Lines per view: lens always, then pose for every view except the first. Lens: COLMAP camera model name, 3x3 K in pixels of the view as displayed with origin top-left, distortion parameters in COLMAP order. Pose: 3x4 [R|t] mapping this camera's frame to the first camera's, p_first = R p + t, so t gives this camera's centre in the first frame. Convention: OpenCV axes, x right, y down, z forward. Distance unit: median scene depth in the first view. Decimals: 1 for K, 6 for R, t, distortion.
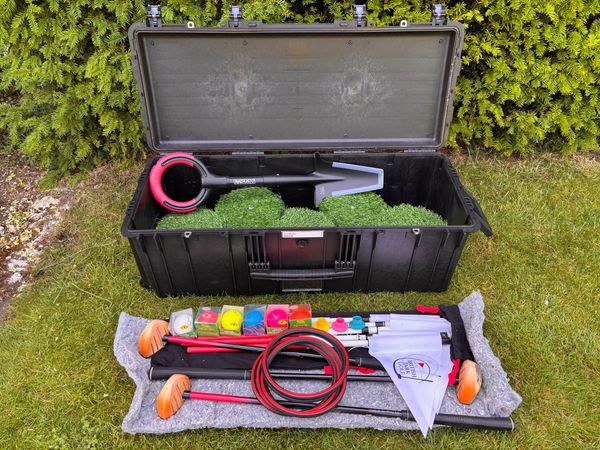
lens RADIAL K [[465.8, 0, 300.0], [0, 465.8, 225.0], [0, 0, 1]] dist [0.001451, -0.006058]
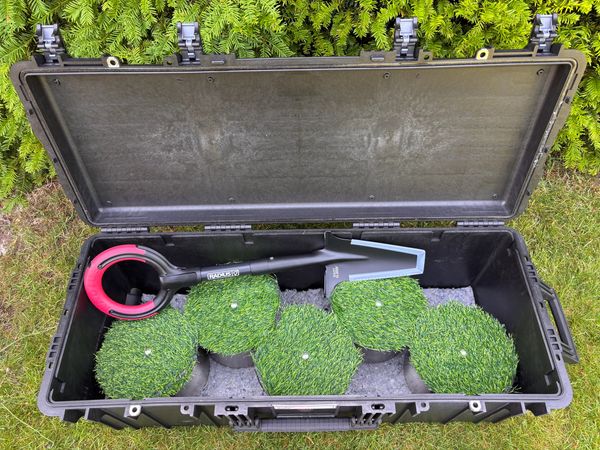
lens RADIAL K [[465.8, 0, 300.0], [0, 465.8, 225.0], [0, 0, 1]] dist [0.001451, -0.006058]
pose [[0.999717, 0.001484, -0.023741, 0.011111], [0.004935, 0.963401, 0.268018, -0.347456], [0.023270, -0.268059, 0.963121, 0.350556]]
